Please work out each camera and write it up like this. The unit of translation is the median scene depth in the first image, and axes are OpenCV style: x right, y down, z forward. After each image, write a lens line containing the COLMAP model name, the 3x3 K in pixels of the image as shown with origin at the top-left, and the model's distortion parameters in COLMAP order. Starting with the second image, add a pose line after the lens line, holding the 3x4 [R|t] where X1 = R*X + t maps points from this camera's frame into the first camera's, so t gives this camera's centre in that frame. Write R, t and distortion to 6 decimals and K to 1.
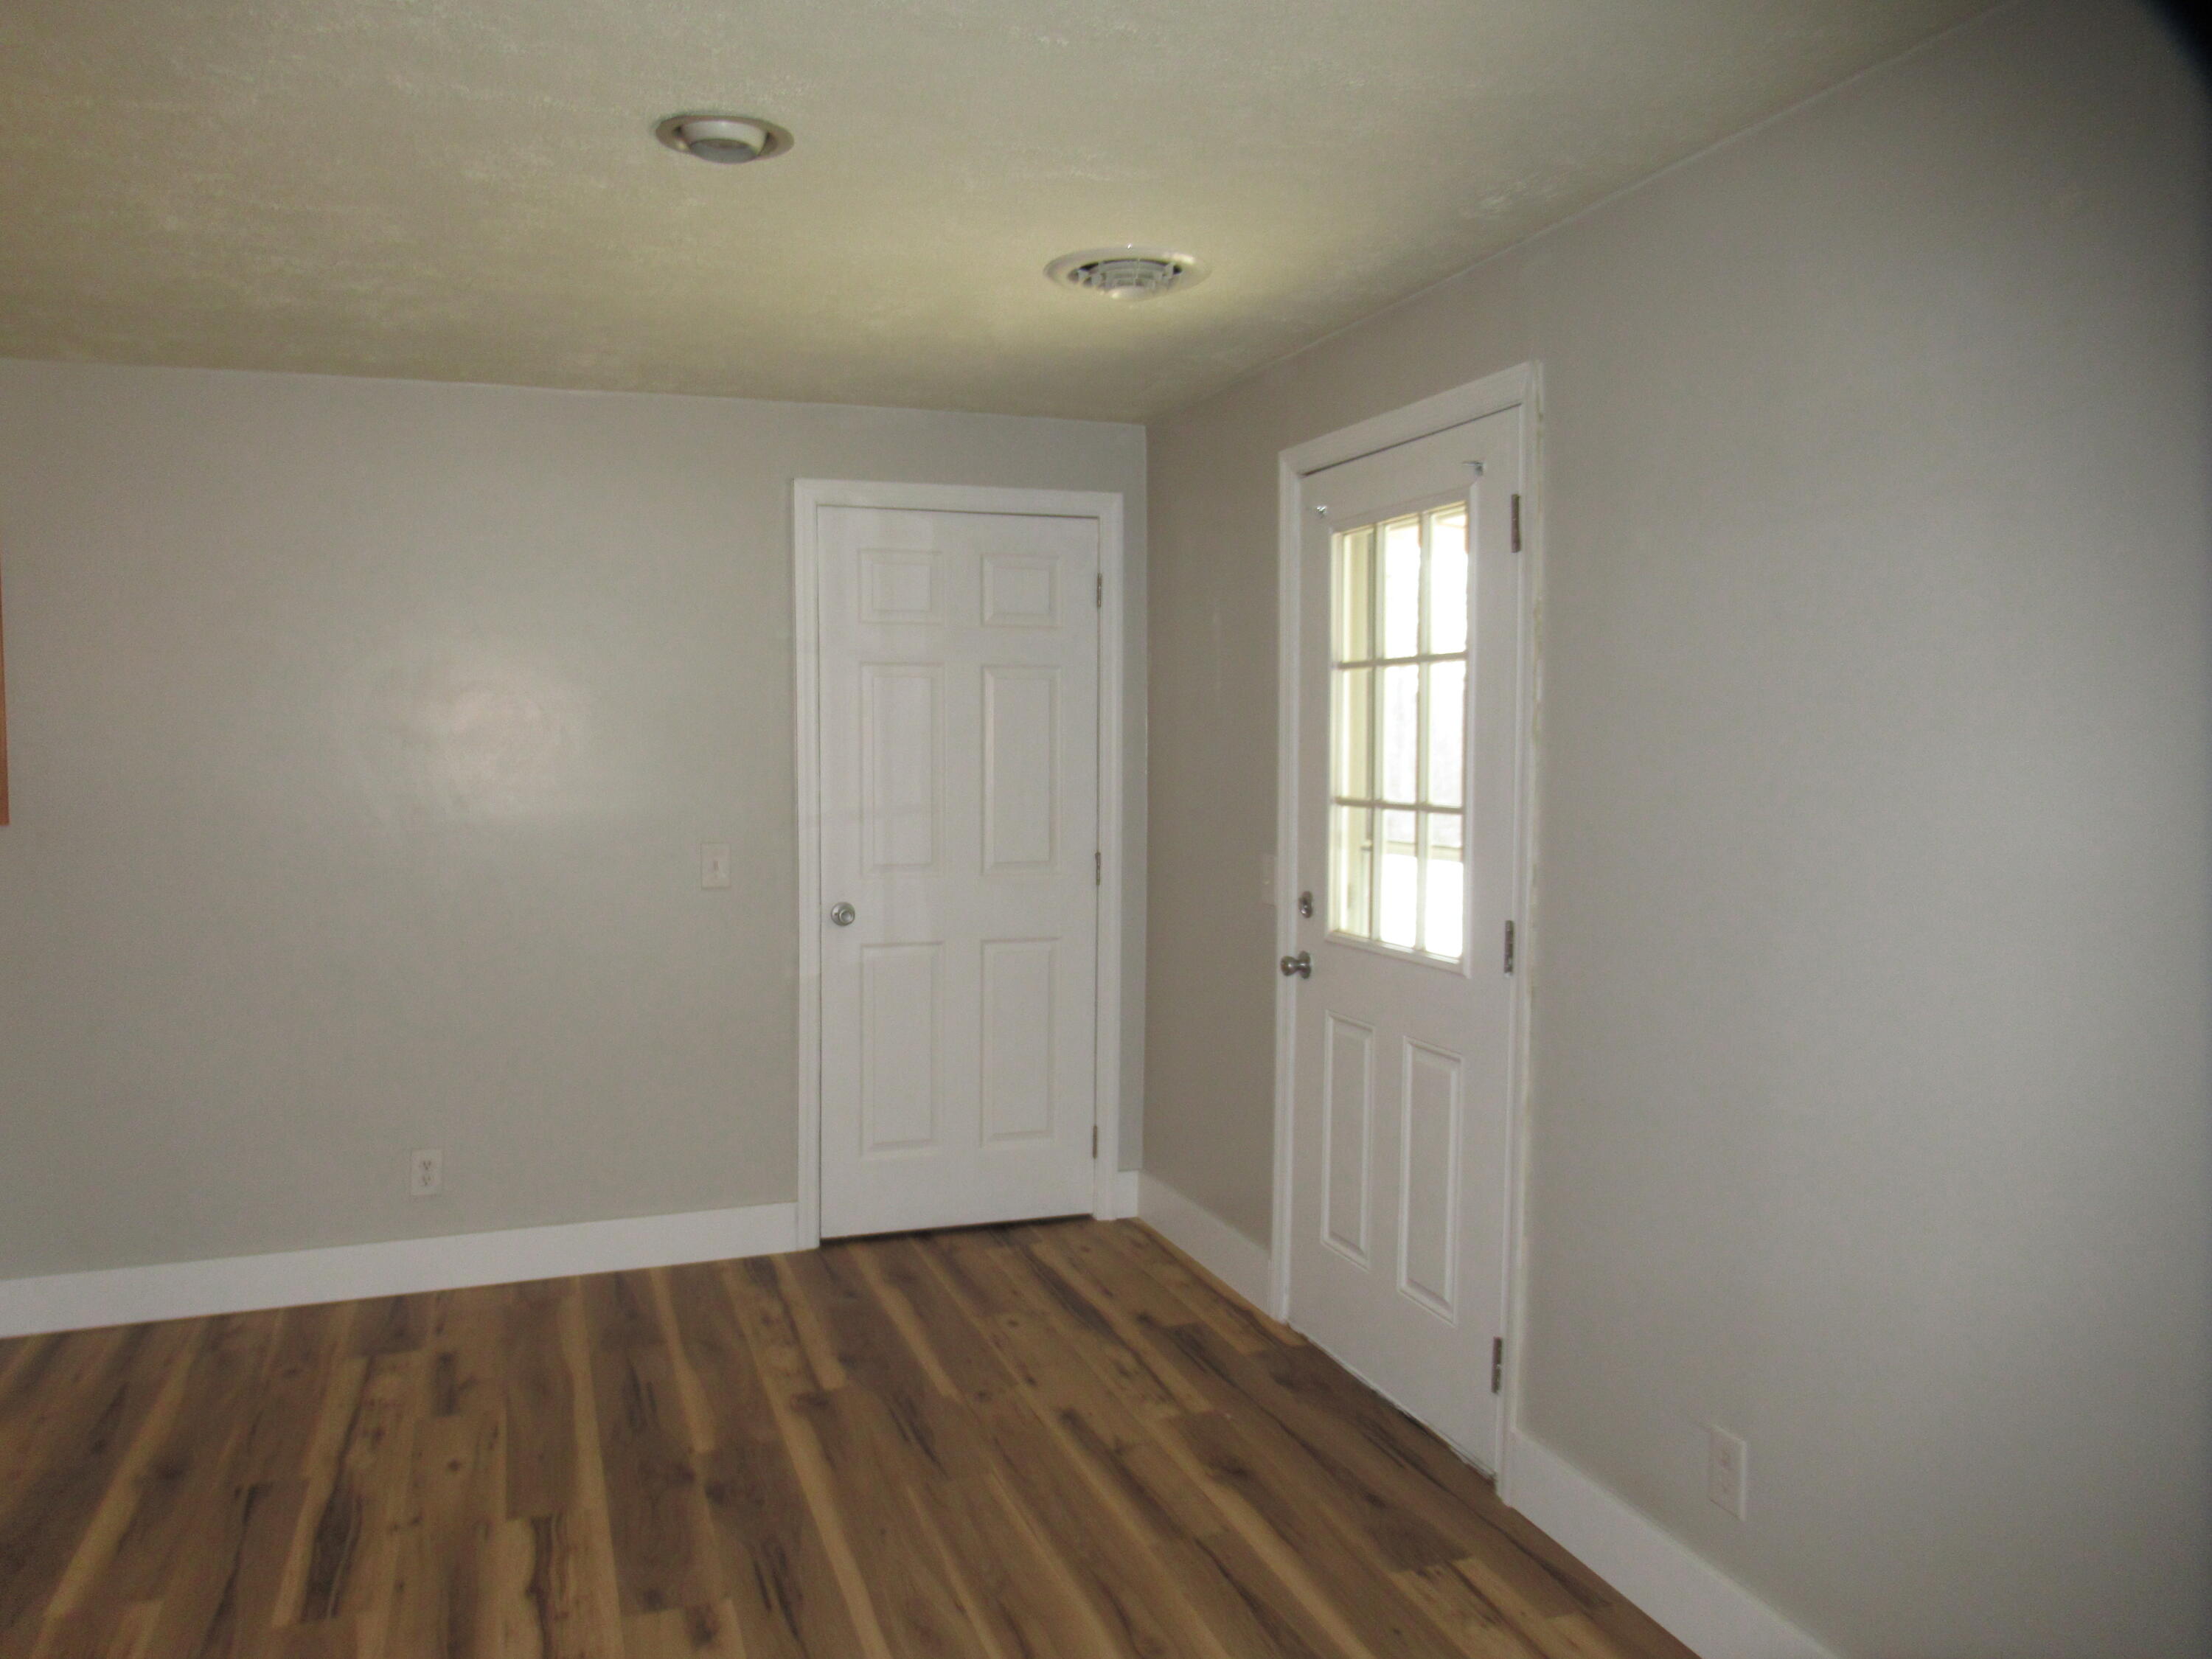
lens RADIAL K [[1666.7, 0, 1129.3], [0, 1666.7, 829.9], [0, 0, 1]] dist [0.002739, 0.000574]
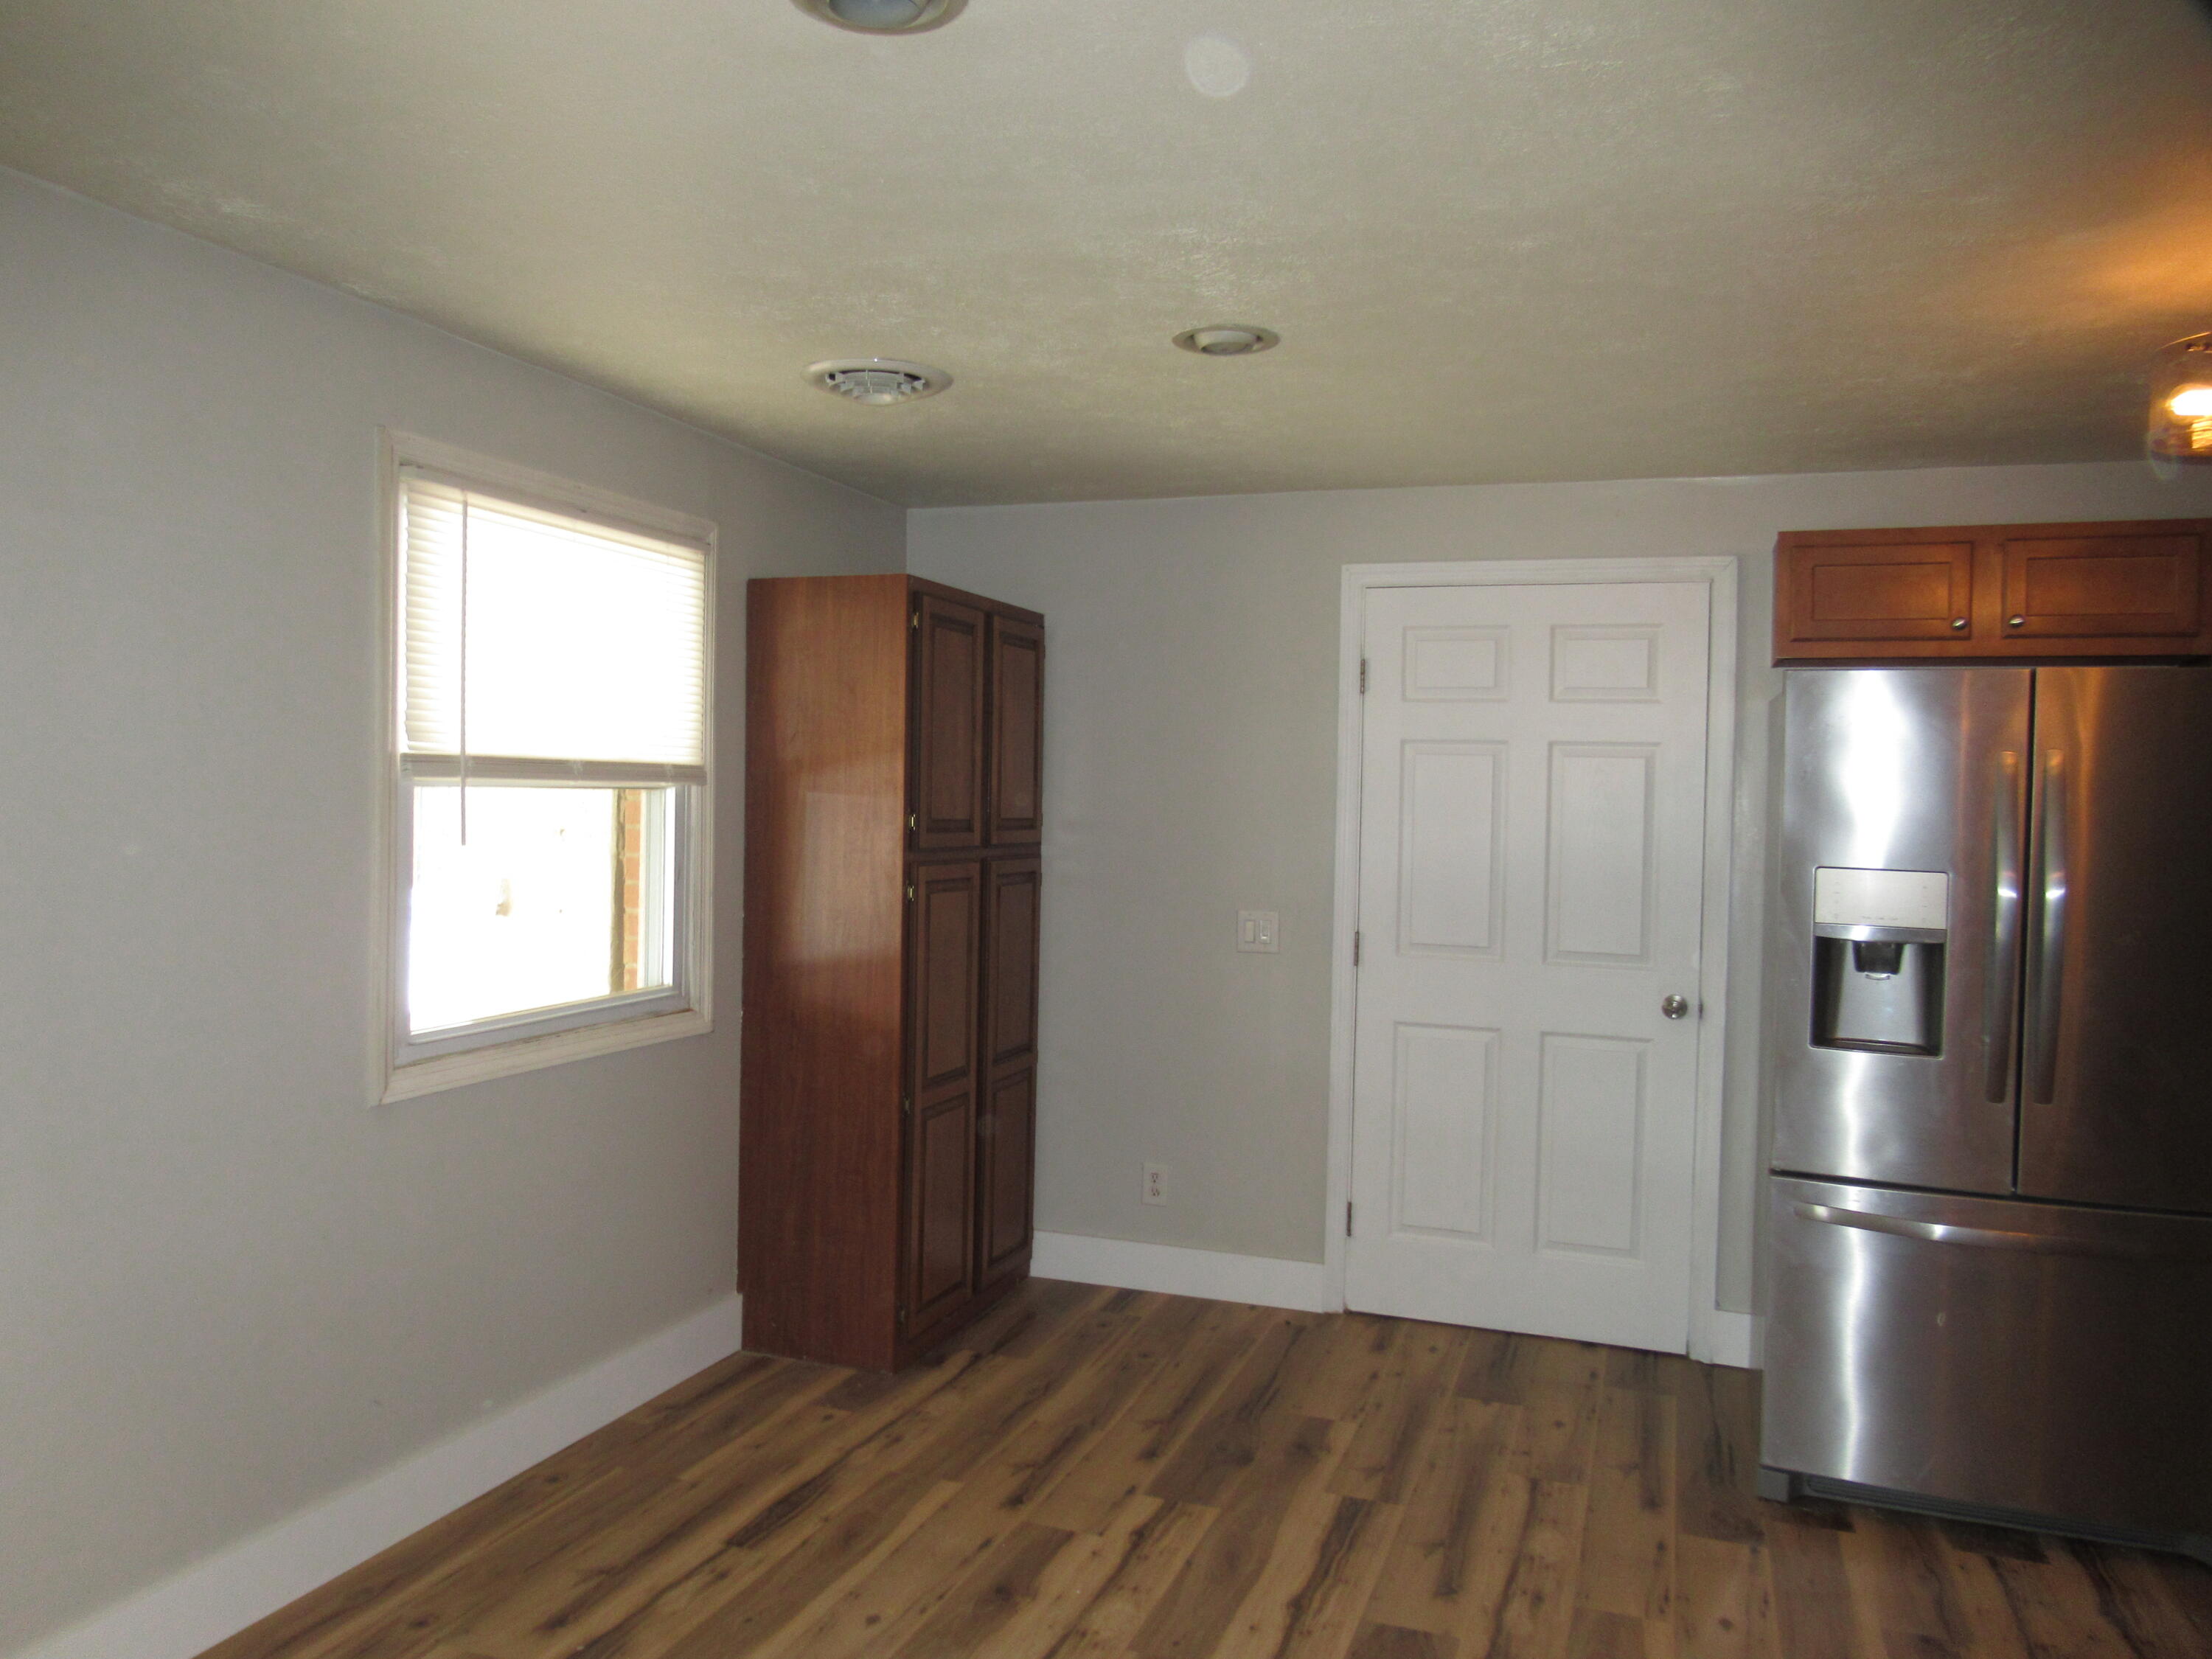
lens RADIAL K [[1666.7, 0, 1129.3], [0, 1666.7, 829.9], [0, 0, 1]] dist [0.002739, 0.000574]
pose [[0.773820, 0.039927, -0.632146, 0.275244], [-0.071497, 0.997139, -0.024541, -0.007450], [0.629358, 0.064187, 0.774460, 0.090209]]
